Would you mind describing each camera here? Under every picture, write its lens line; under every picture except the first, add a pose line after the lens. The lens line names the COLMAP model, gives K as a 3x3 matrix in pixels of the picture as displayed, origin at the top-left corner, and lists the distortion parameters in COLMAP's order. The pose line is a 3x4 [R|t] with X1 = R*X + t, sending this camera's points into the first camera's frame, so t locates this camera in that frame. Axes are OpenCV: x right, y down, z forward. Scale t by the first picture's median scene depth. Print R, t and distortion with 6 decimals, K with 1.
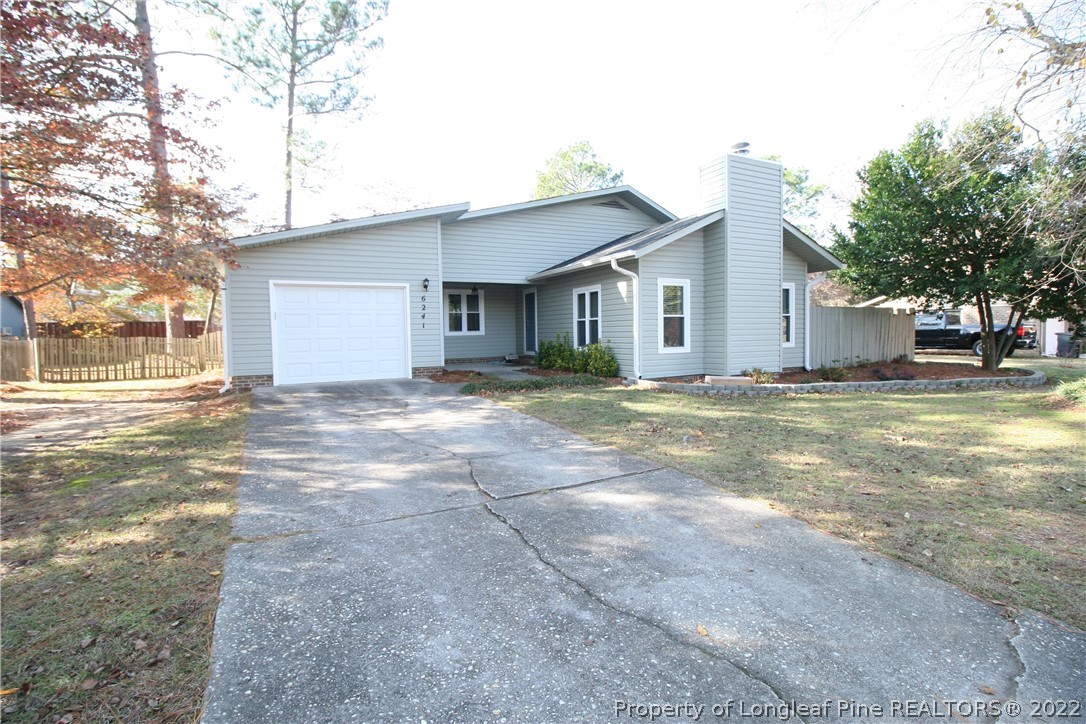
lens RADIAL K [[498.1, 0, 537.8], [0, 498.1, 357.7], [0, 0, 1]] dist [-0.001992, -0.011624]
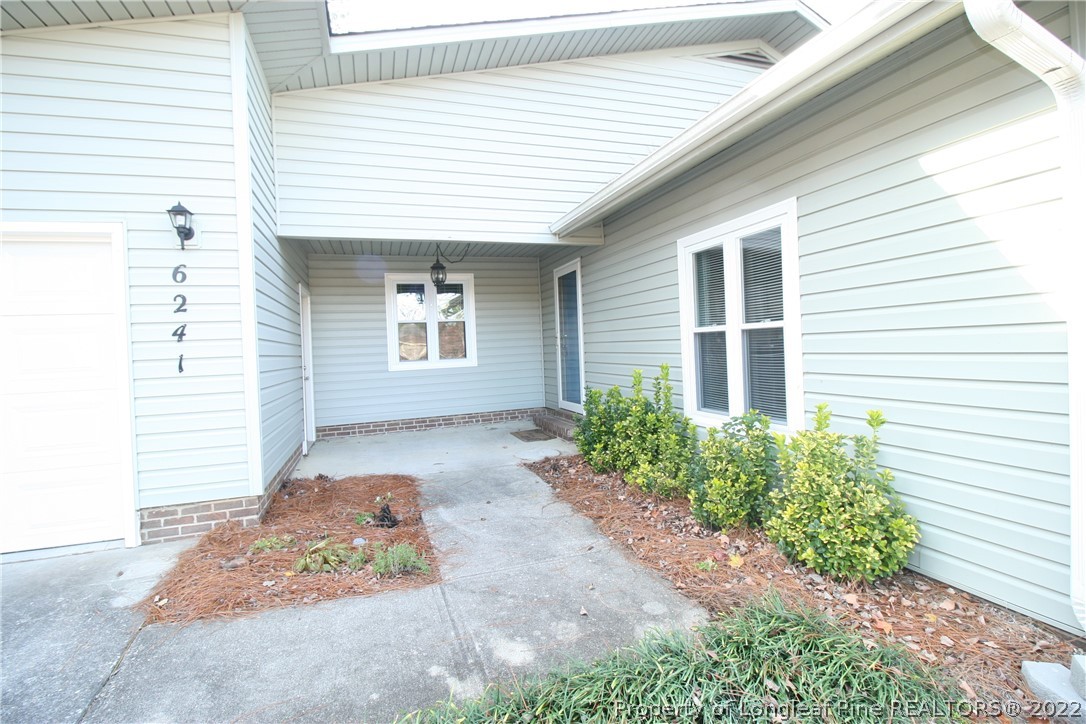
lens RADIAL K [[498.1, 0, 542.3], [0, 498.1, 356.4], [0, 0, 1]] dist [-0.001992, -0.011624]
pose [[0.991968, -0.020360, -0.124839, 0.018781], [0.017306, 0.999525, -0.025502, -0.049551], [0.125299, 0.023137, 0.991849, 0.625933]]
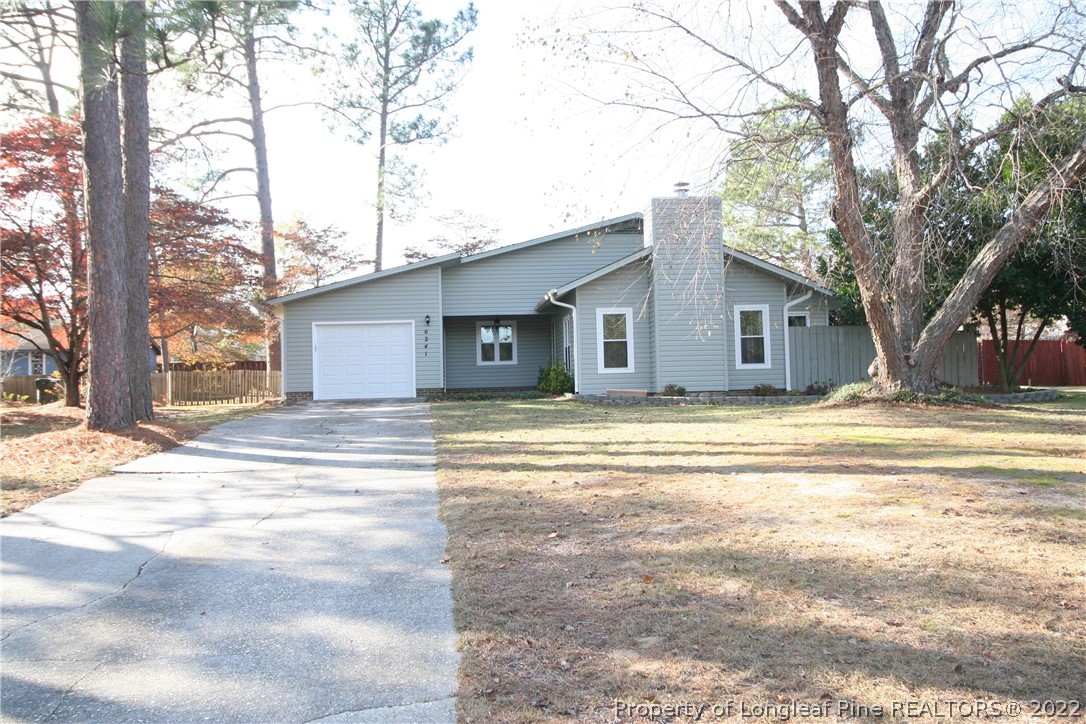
lens RADIAL K [[841.5, 0, 539.6], [0, 841.5, 360.7], [0, 0, 1]] dist [-0.000564, -0.006188]
pose [[0.934151, -0.018688, -0.356389, 0.648559], [-0.007649, 0.997350, -0.072347, 0.083664], [0.356797, 0.070309, 0.931533, -0.691816]]
